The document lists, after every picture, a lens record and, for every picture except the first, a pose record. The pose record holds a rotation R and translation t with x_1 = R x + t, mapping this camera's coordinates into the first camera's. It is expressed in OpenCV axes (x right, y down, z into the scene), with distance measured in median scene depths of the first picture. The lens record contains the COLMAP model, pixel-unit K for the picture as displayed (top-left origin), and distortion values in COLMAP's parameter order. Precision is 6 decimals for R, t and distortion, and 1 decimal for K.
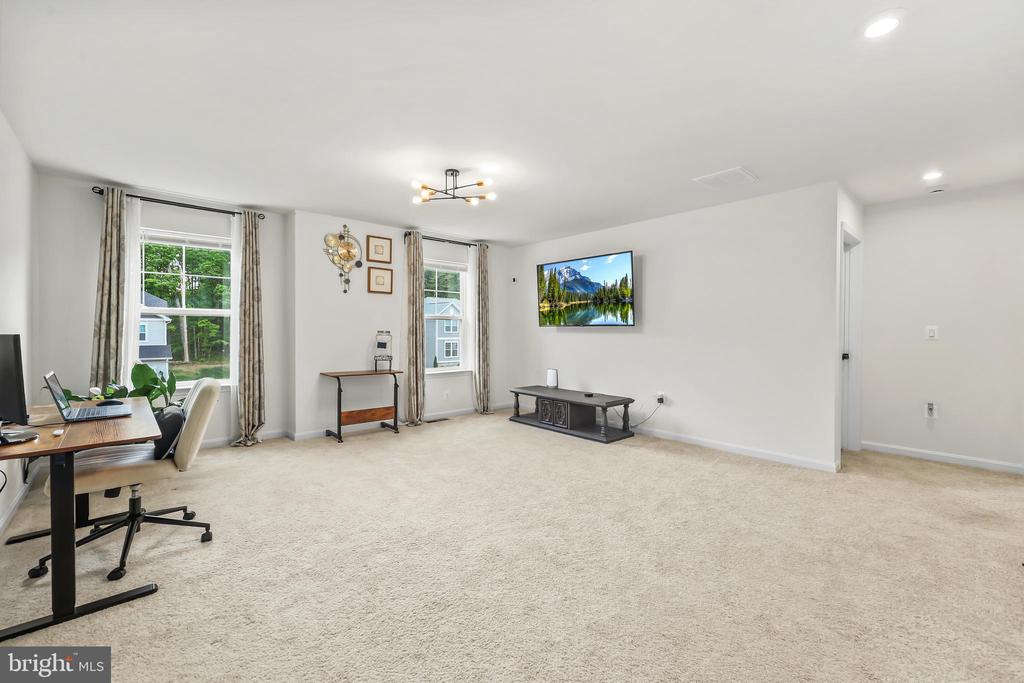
lens RADIAL K [[422.7, 0, 507.4], [0, 422.7, 338.0], [0, 0, 1]] dist [0.000970, 0.000119]
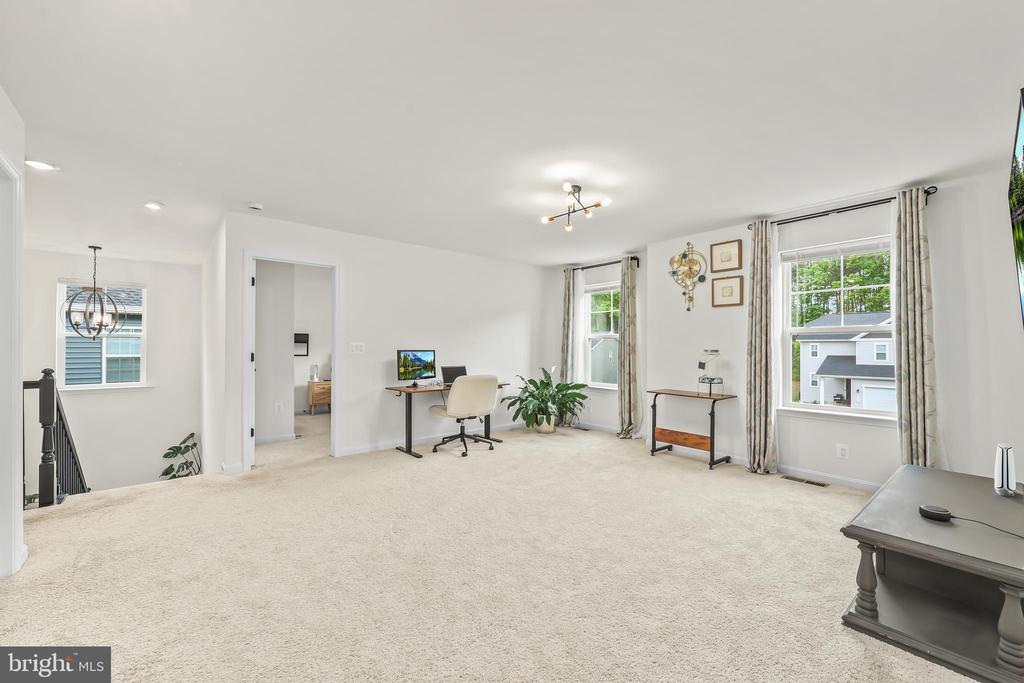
lens RADIAL K [[422.7, 0, 509.6], [0, 422.7, 338.6], [0, 0, 1]] dist [0.000970, 0.000119]
pose [[-0.051971, -0.015067, -0.998535, 0.618498], [-0.010052, 0.999843, -0.014563, -0.023289], [0.998598, 0.009280, -0.052114, 0.631440]]
